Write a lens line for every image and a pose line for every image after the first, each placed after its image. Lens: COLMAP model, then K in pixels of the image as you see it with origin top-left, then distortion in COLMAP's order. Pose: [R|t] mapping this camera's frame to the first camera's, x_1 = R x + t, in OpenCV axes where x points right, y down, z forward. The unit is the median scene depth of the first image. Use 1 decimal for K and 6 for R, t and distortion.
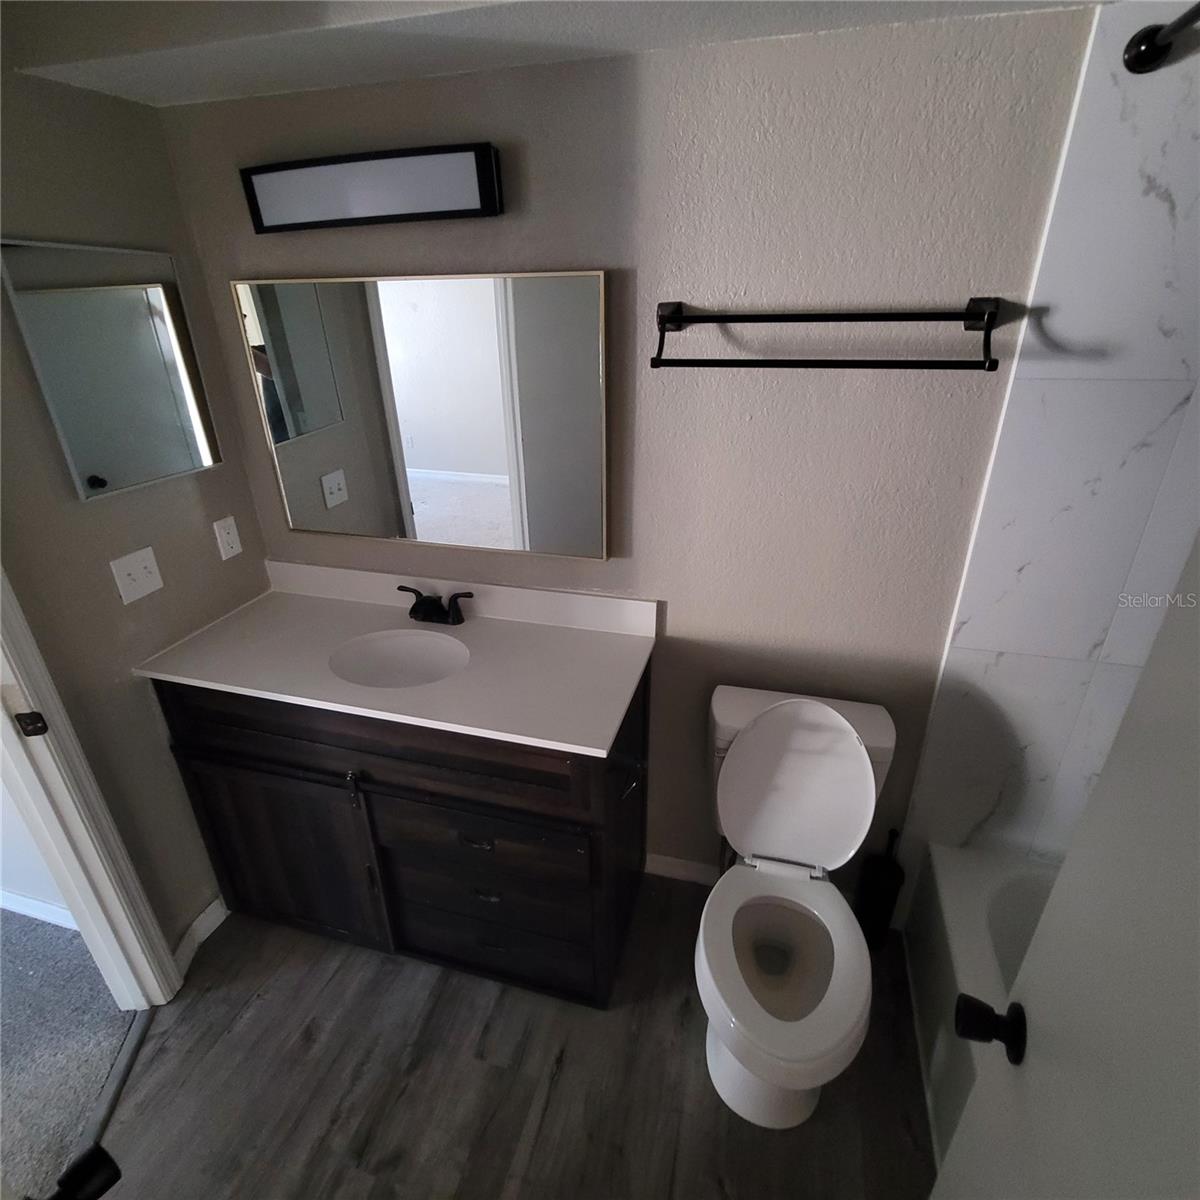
lens RADIAL K [[653.6, 0, 593.6], [0, 653.6, 607.1], [0, 0, 1]] dist [-0.004422, 0.002577]
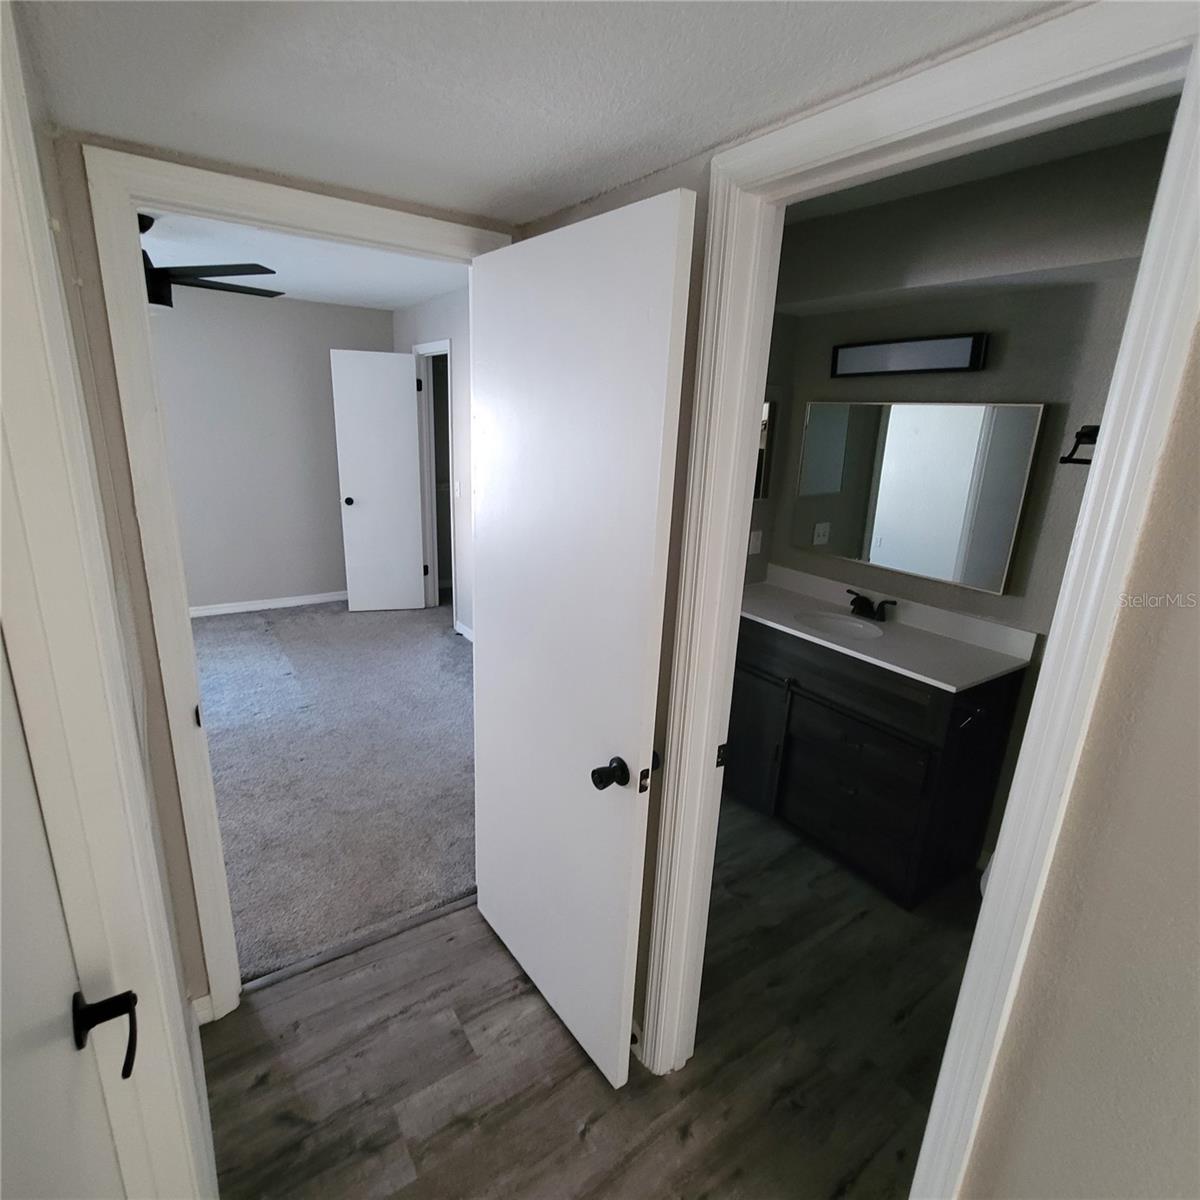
lens RADIAL K [[655.2, 0, 593.2], [0, 655.2, 608.8], [0, 0, 1]] dist [0.000060, -0.000185]
pose [[0.765428, 0.224236, -0.603190, 0.212505], [-0.323415, 0.944396, -0.059323, 0.340475], [0.556347, 0.240488, 0.795389, -0.635020]]
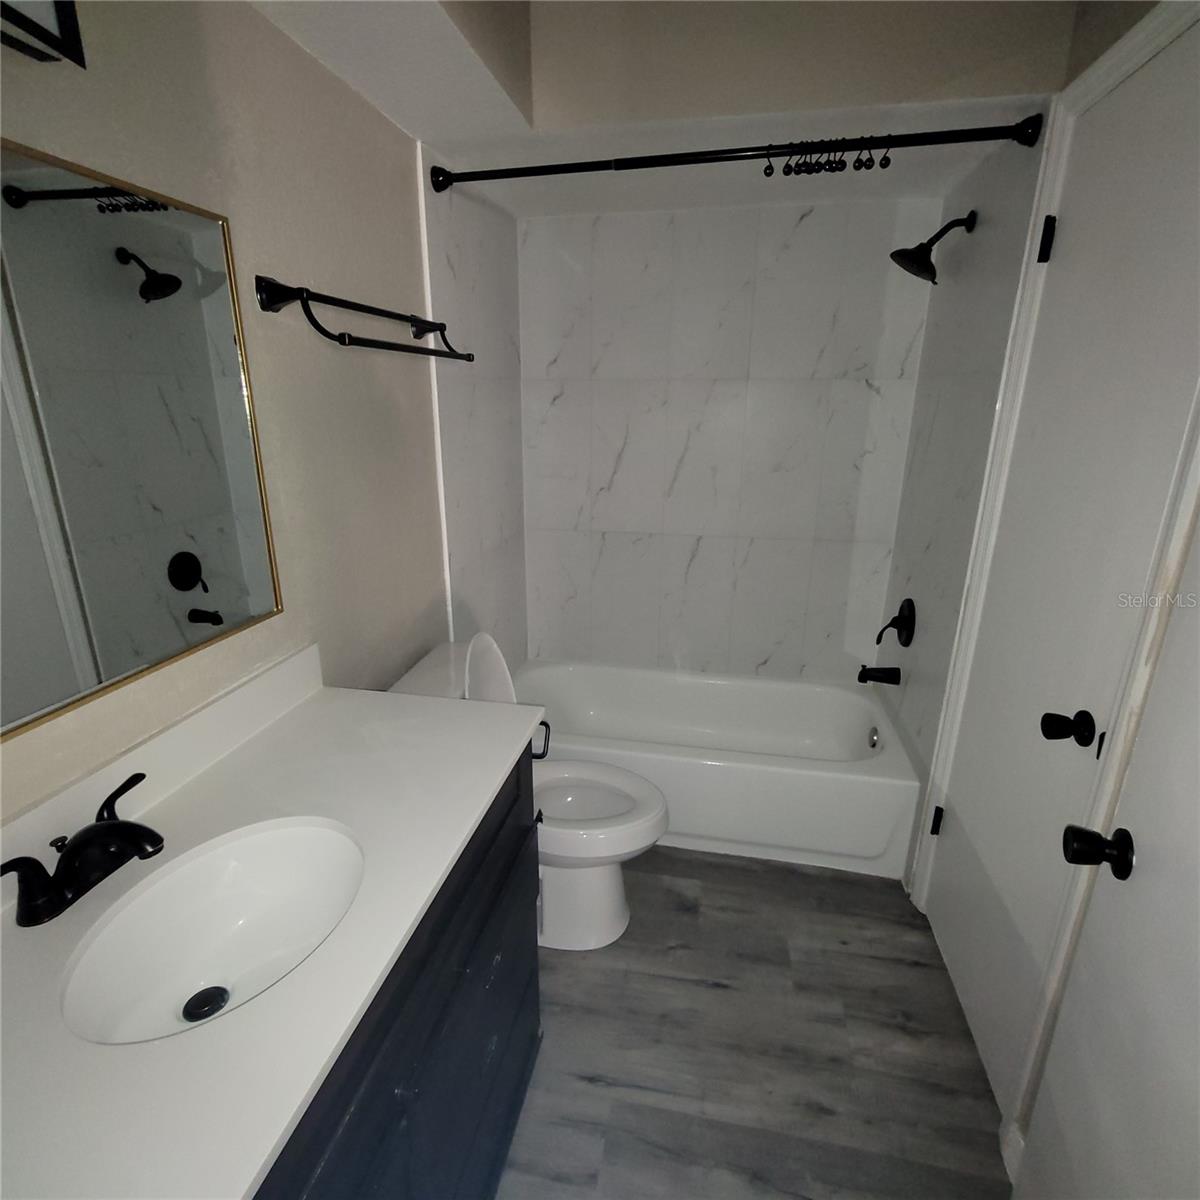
lens RADIAL K [[658.2, 0, 595.0], [0, 658.2, 604.6], [0, 0, 1]] dist [-0.001494, 0.000777]
pose [[-0.078756, -0.288064, 0.954367, -0.747774], [0.428779, 0.854474, 0.293296, -0.147946], [-0.899970, 0.432311, 0.056221, 0.657258]]
